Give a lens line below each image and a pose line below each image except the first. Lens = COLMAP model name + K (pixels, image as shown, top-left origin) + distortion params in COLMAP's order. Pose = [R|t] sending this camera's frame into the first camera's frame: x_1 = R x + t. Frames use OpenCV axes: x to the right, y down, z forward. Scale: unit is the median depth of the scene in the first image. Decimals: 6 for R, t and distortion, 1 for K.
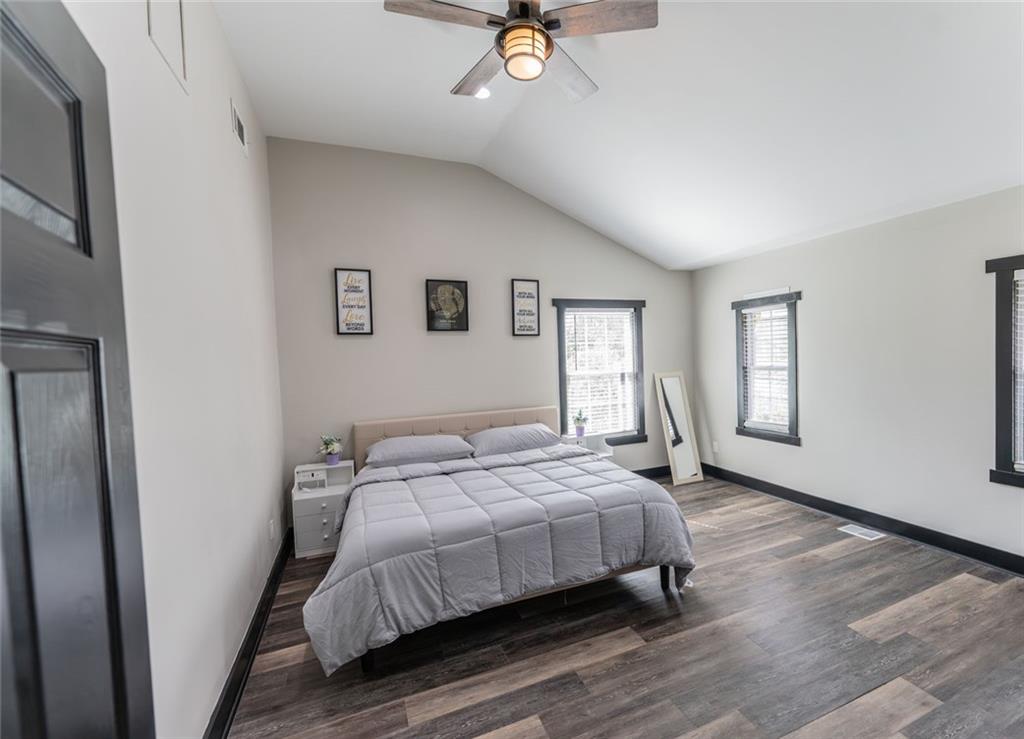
lens RADIAL K [[469.4, 0, 522.3], [0, 469.4, 376.2], [0, 0, 1]] dist [-0.001245, 0.000097]
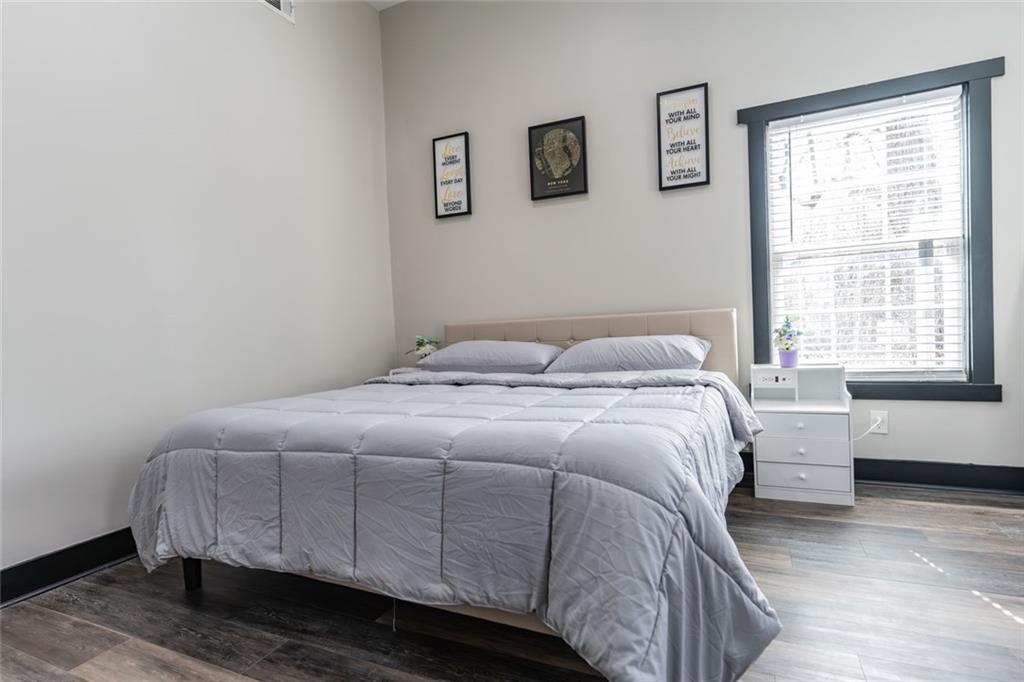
lens RADIAL K [[501.5, 0, 512.3], [0, 501.5, 342.3], [0, 0, 1]] dist [0.002904, -0.002591]
pose [[0.685645, 0.035927, -0.727049, 0.342835], [-0.021721, 0.999346, 0.028898, 0.098808], [0.727612, -0.004021, 0.685977, 0.444715]]
